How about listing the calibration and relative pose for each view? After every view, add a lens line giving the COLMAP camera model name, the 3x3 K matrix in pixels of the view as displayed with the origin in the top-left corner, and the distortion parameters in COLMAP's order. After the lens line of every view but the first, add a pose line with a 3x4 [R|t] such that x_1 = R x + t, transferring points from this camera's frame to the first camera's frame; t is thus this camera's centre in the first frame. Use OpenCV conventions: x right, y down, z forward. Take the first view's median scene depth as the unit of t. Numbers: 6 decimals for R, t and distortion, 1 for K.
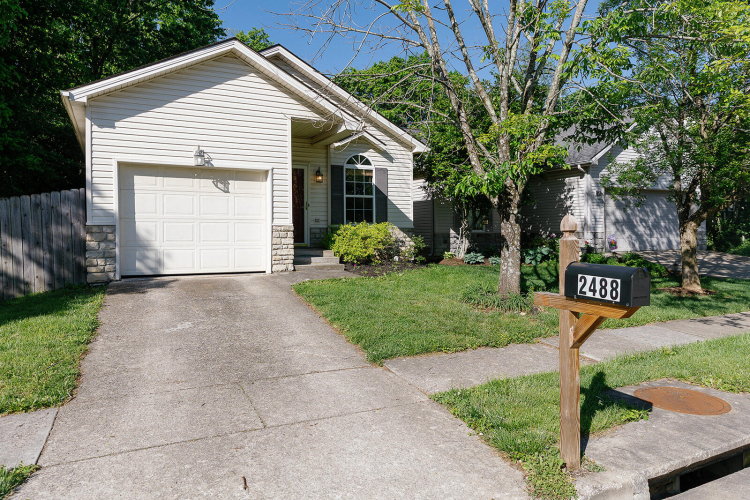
lens RADIAL K [[509.7, 0, 375.0], [0, 509.7, 250.0], [0, 0, 1]] dist [0.011183, 0.000952]
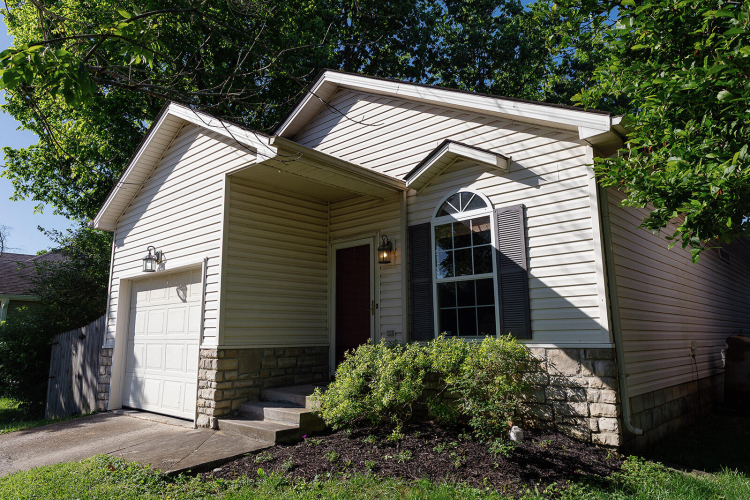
lens RADIAL K [[509.7, 0, 375.0], [0, 509.7, 250.0], [0, 0, 1]] dist [0.011183, 0.000952]
pose [[0.350480, -0.159593, -0.922873, 0.420607], [-0.019661, 0.983904, -0.177614, -0.053107], [0.936364, 0.080395, 0.341701, 0.863465]]
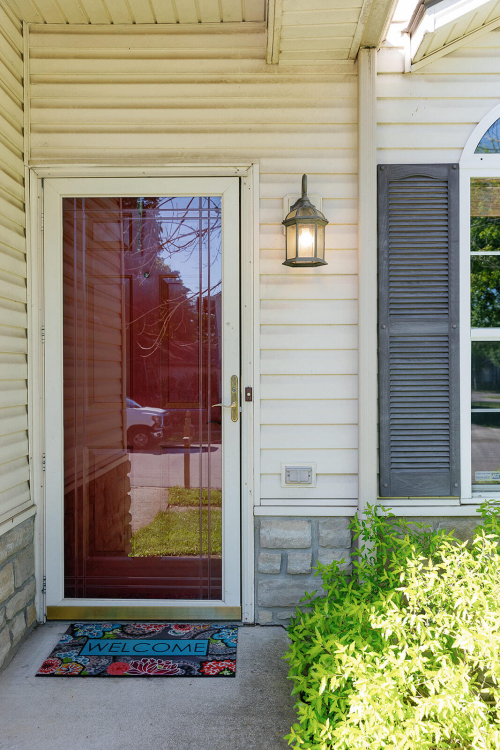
lens RADIAL K [[667.3, 0, 250.0], [0, 667.3, 375.0], [0, 0, 1]] dist [-0.000802, 0.000253]
pose [[0.885292, 0.004796, -0.465011, -0.020034], [-0.014260, 0.999757, -0.016837, -0.097428], [0.464818, 0.021536, 0.885145, 0.847809]]
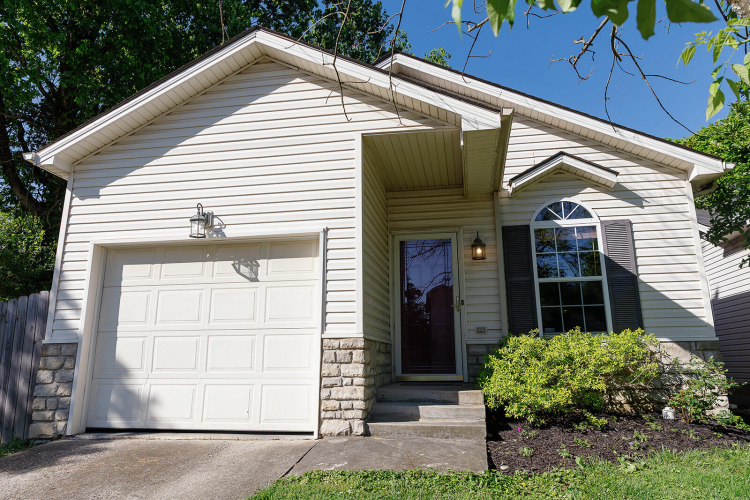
lens RADIAL K [[509.7, 0, 375.0], [0, 509.7, 250.0], [0, 0, 1]] dist [0.011183, 0.000952]
pose [[0.798308, -0.134638, -0.587007, 0.131252], [-0.014232, 0.970201, -0.241884, -0.009878], [0.602081, 0.201452, 0.772603, 0.551210]]
